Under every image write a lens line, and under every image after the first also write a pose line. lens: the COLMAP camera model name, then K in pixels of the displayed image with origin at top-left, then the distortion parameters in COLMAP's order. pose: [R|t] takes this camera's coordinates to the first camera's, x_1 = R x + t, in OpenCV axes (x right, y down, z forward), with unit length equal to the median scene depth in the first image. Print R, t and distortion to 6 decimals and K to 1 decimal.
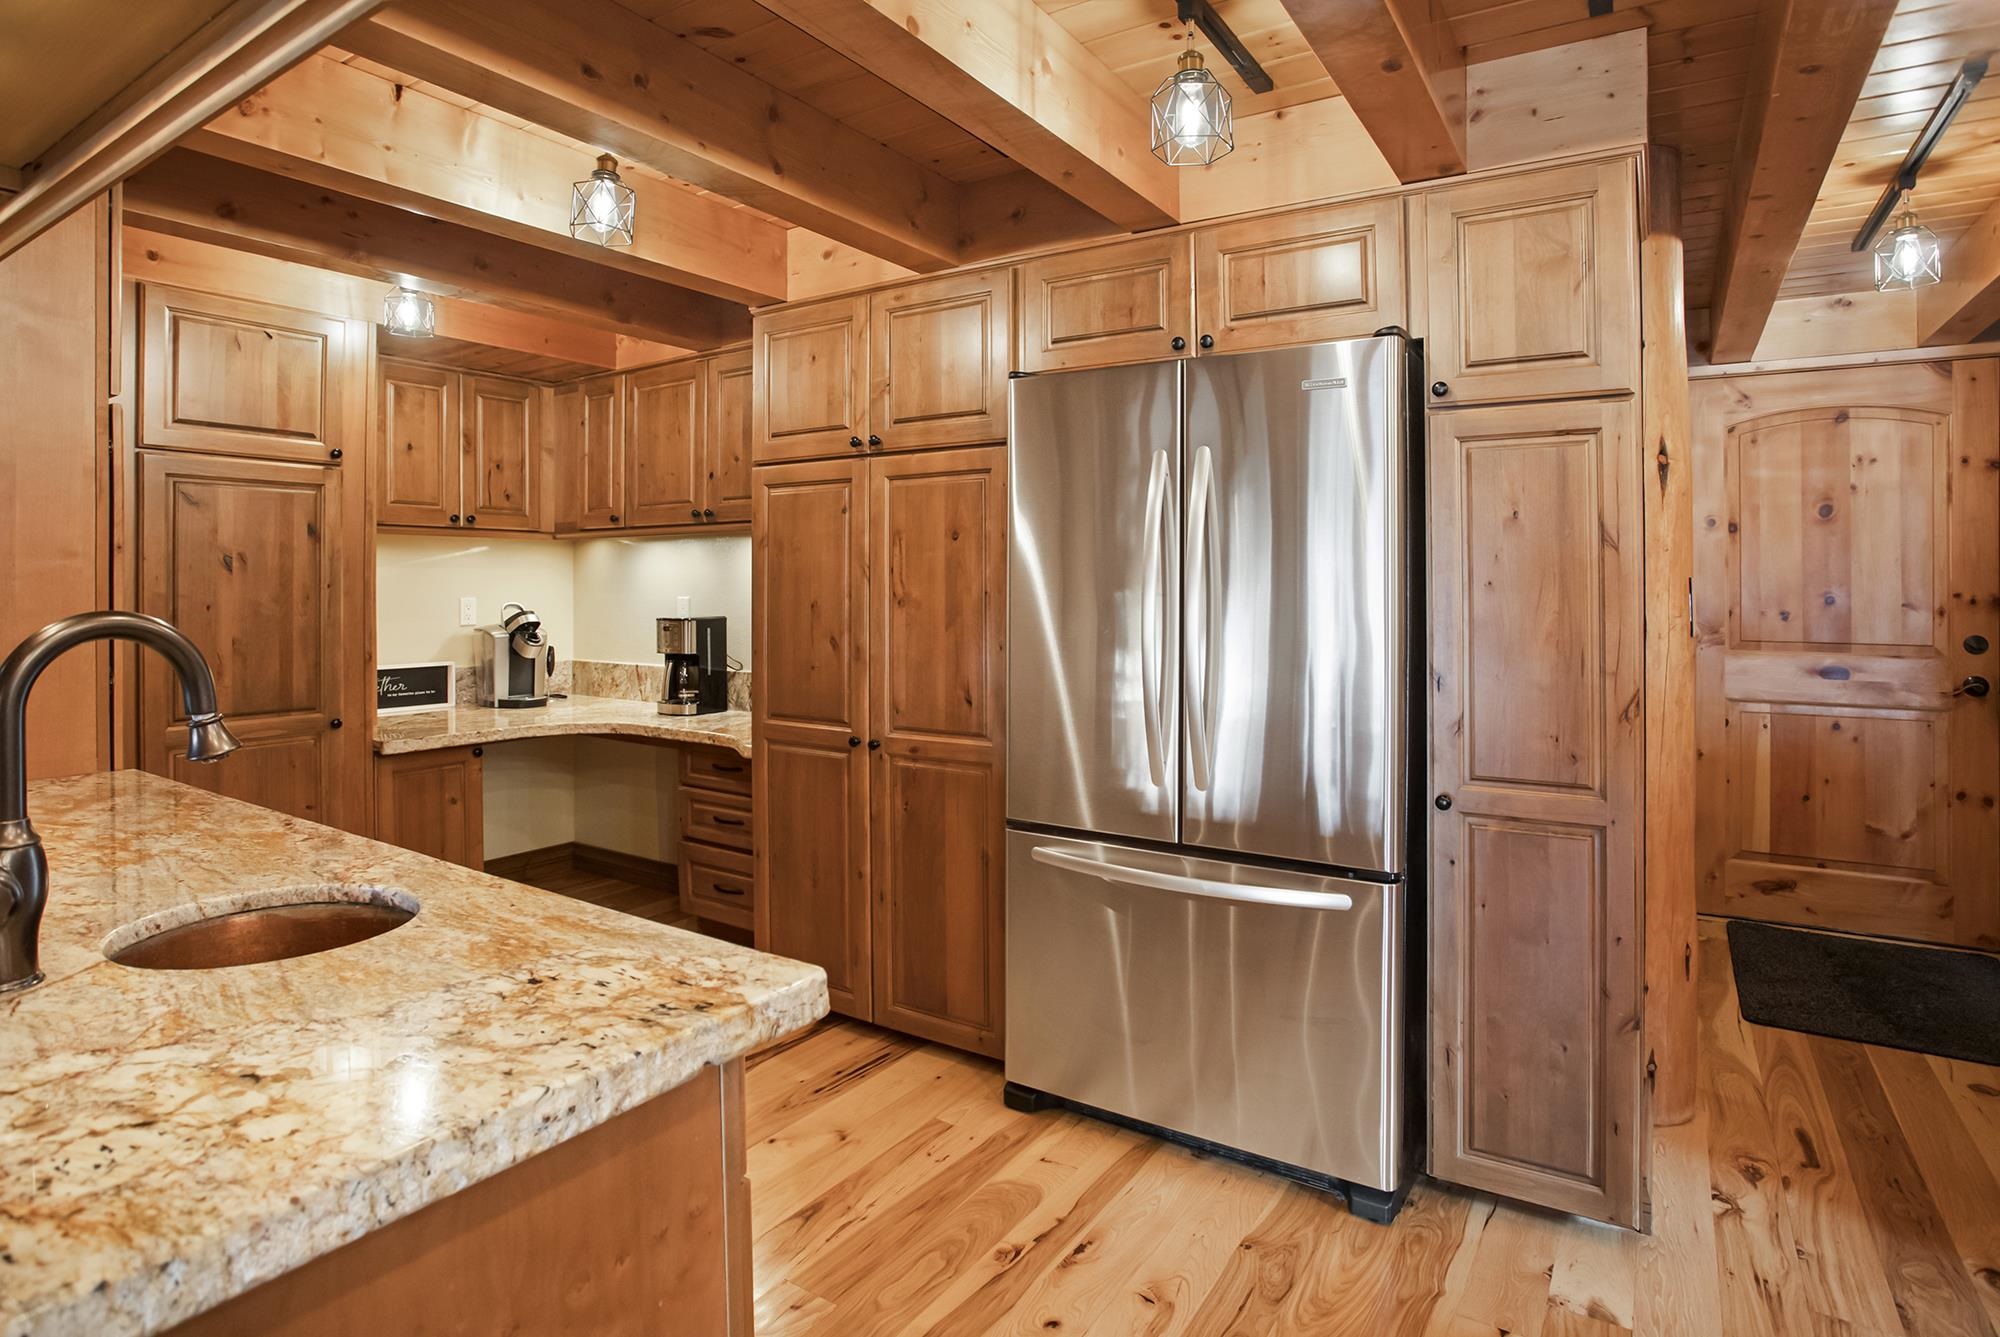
lens RADIAL K [[1021.0, 0, 1011.3], [0, 1021.0, 557.2], [0, 0, 1]] dist [-0.039095, 0.007900]
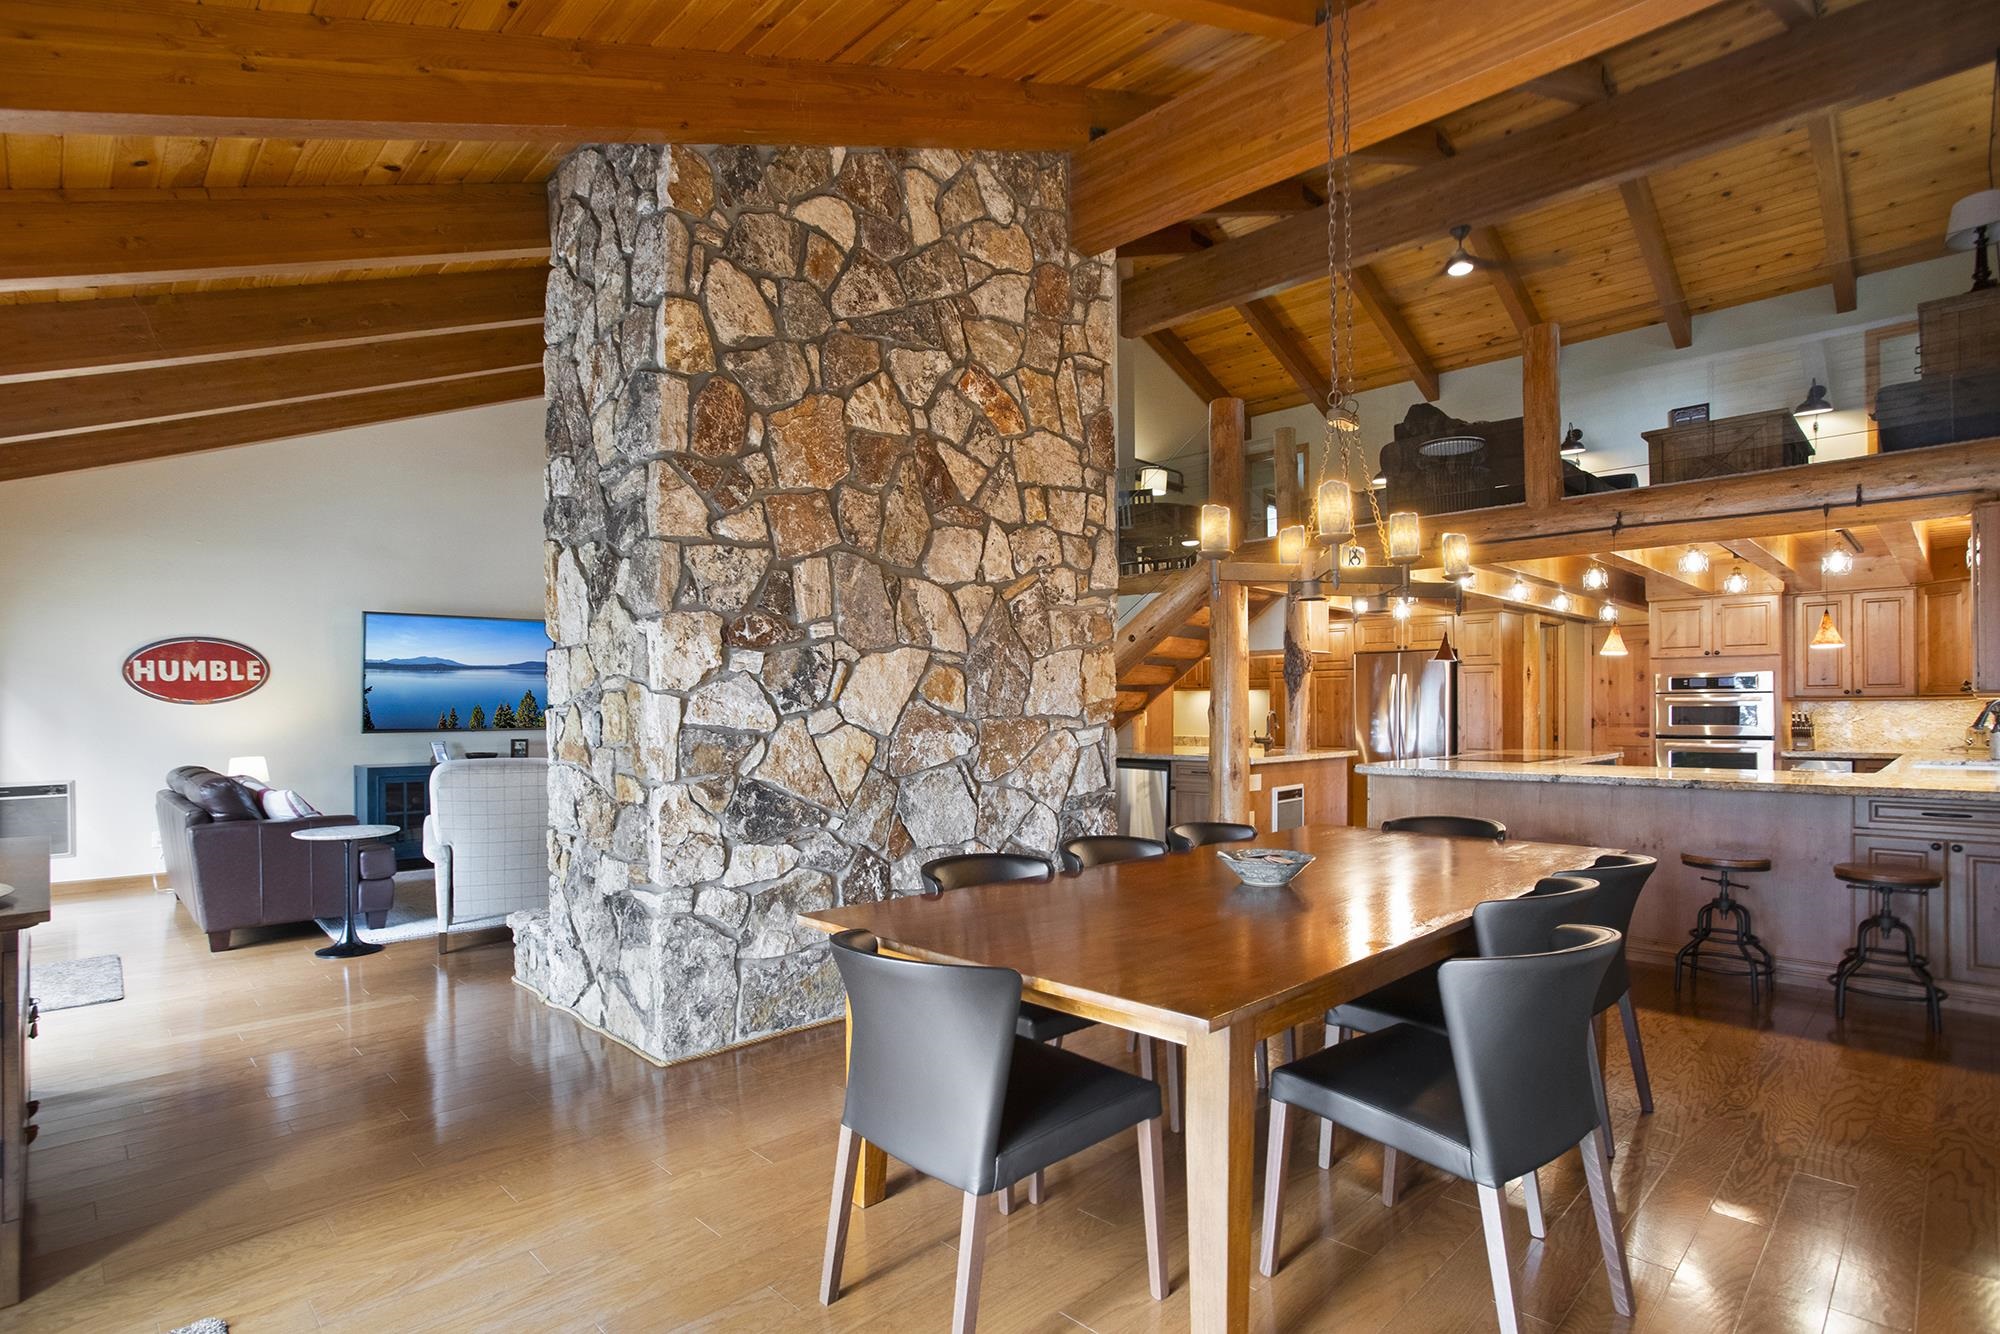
lens RADIAL K [[991.1, 0, 1013.4], [0, 991.1, 704.1], [0, 0, 1]] dist [-0.046689, 0.021731]
pose [[0.977839, -0.011691, -0.209030, -0.347672], [0.017406, 0.999523, 0.025524, -0.072660], [0.208632, -0.028597, 0.977576, -2.109401]]
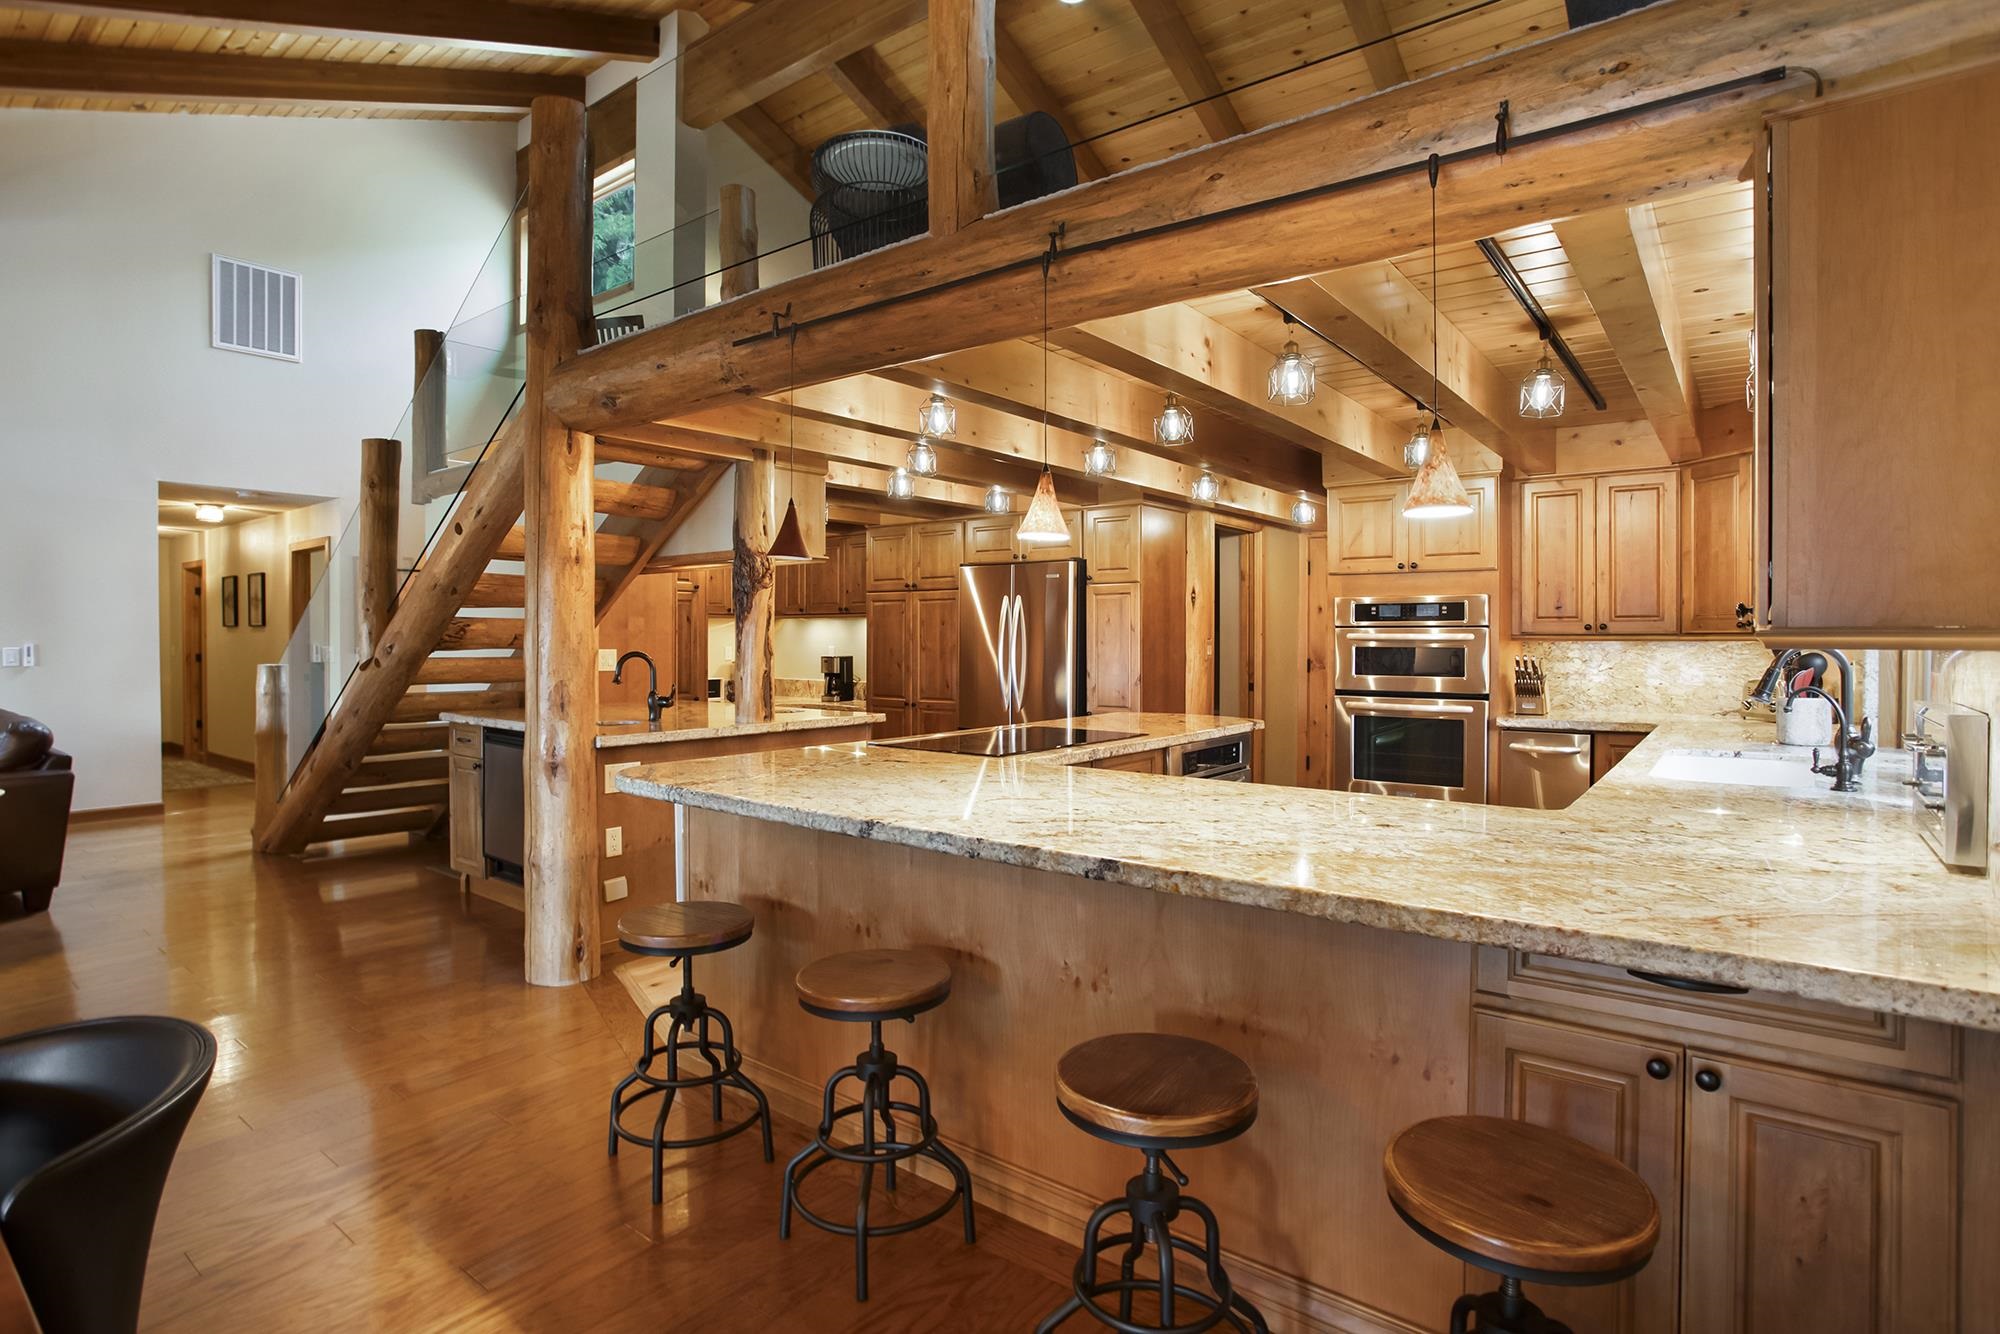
lens RADIAL K [[991.1, 0, 1008.2], [0, 991.1, 661.9], [0, 0, 1]] dist [-0.046689, 0.021731]
pose [[0.996111, -0.002702, -0.088070, 0.258075], [0.007792, 0.998315, 0.057501, -0.052021], [0.087766, -0.057963, 0.994453, -1.174386]]
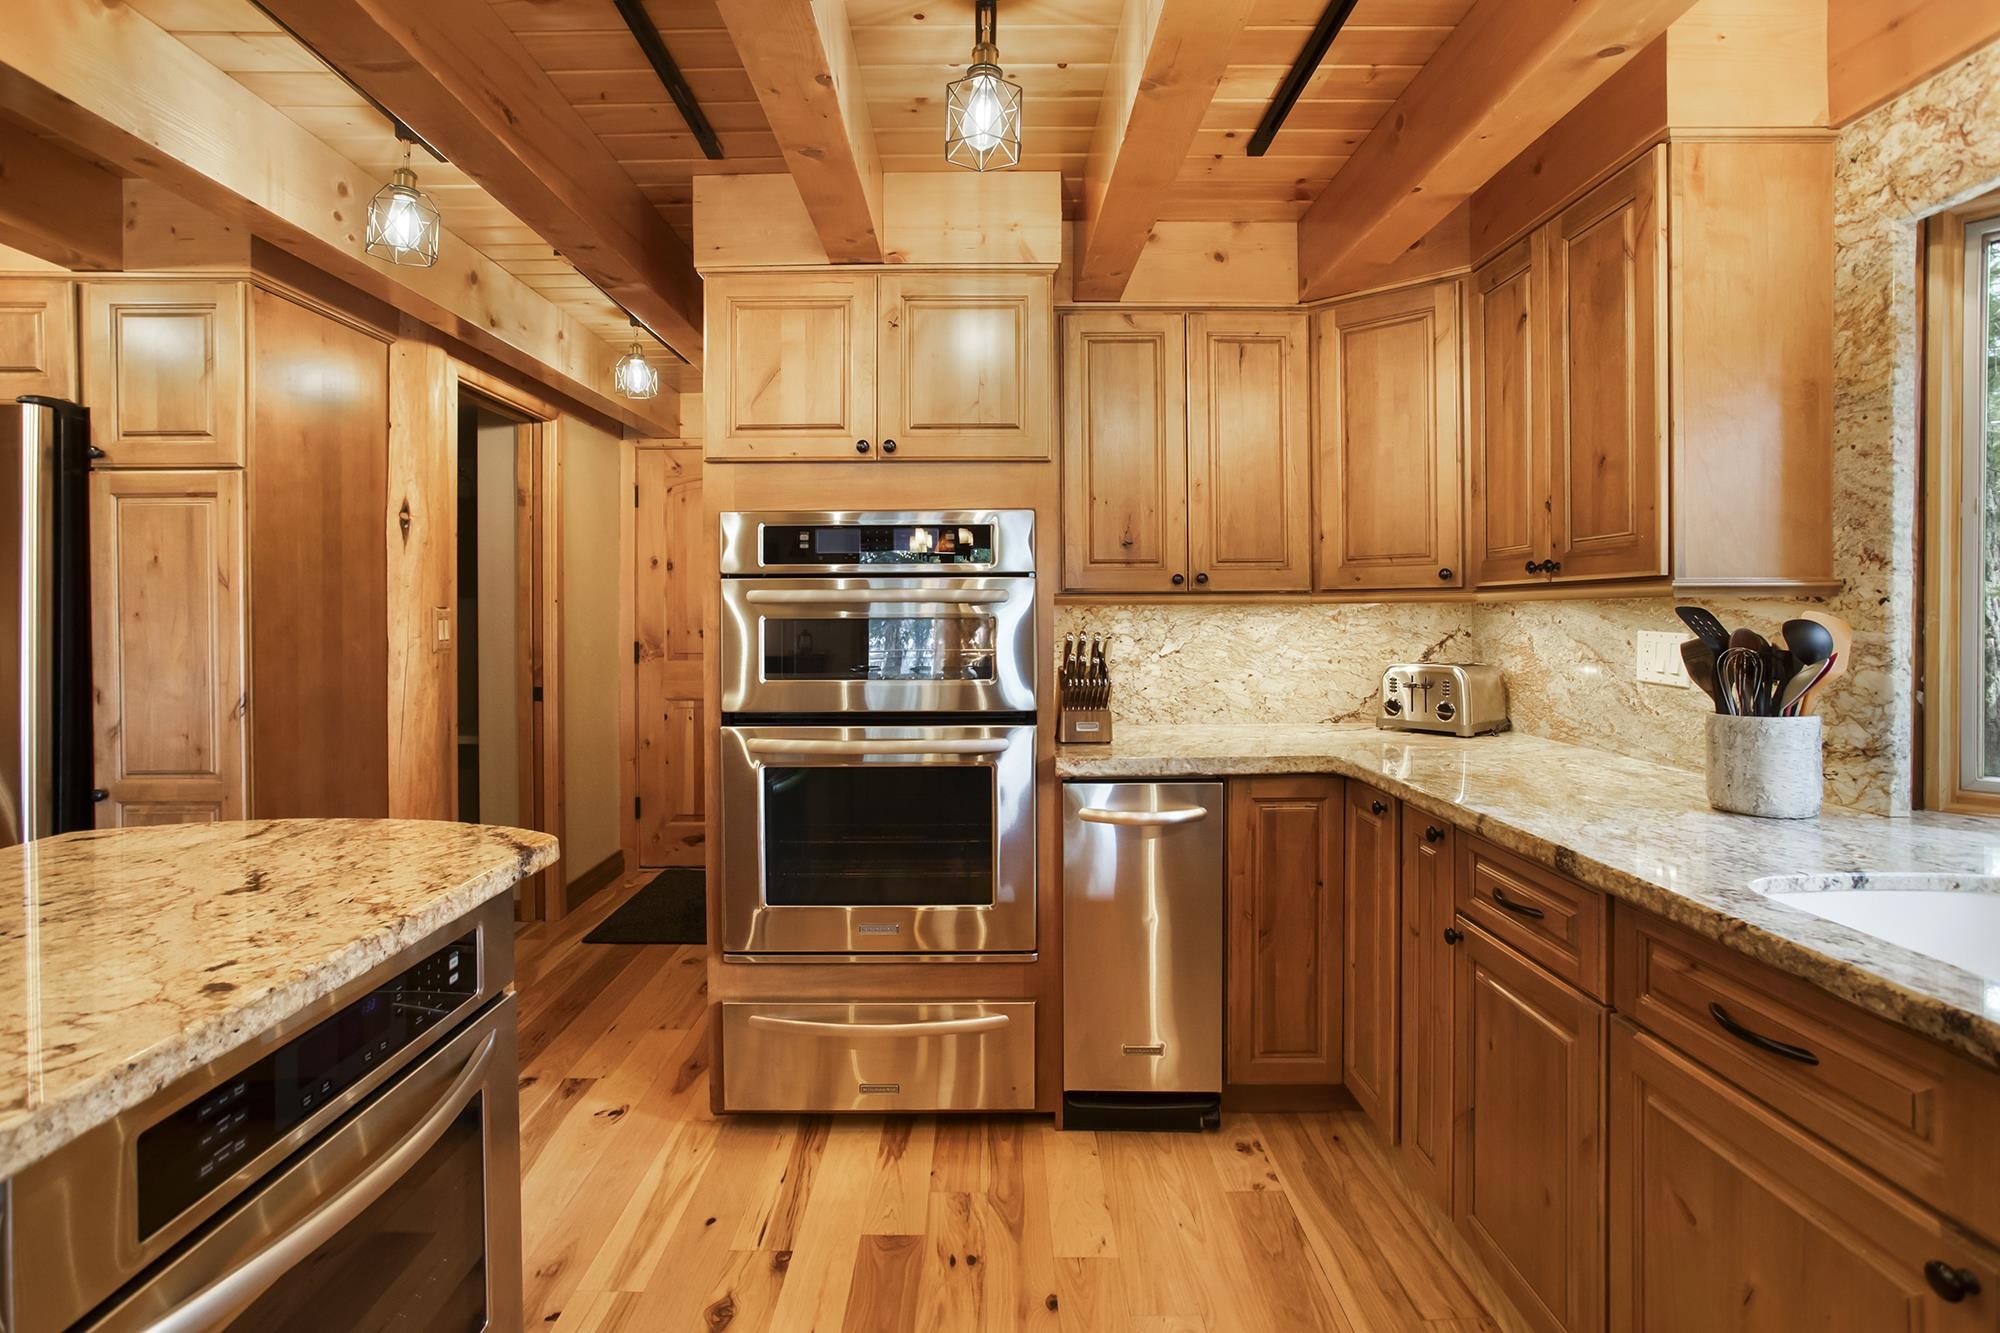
lens RADIAL K [[991.1, 0, 987.6], [0, 991.1, 618.2], [0, 0, 1]] dist [-0.046689, 0.021731]
pose [[0.840407, -0.010846, 0.541847, 0.404480], [-0.009677, 0.999340, 0.035014, -0.011776], [-0.541869, -0.034669, 0.839748, -0.314846]]
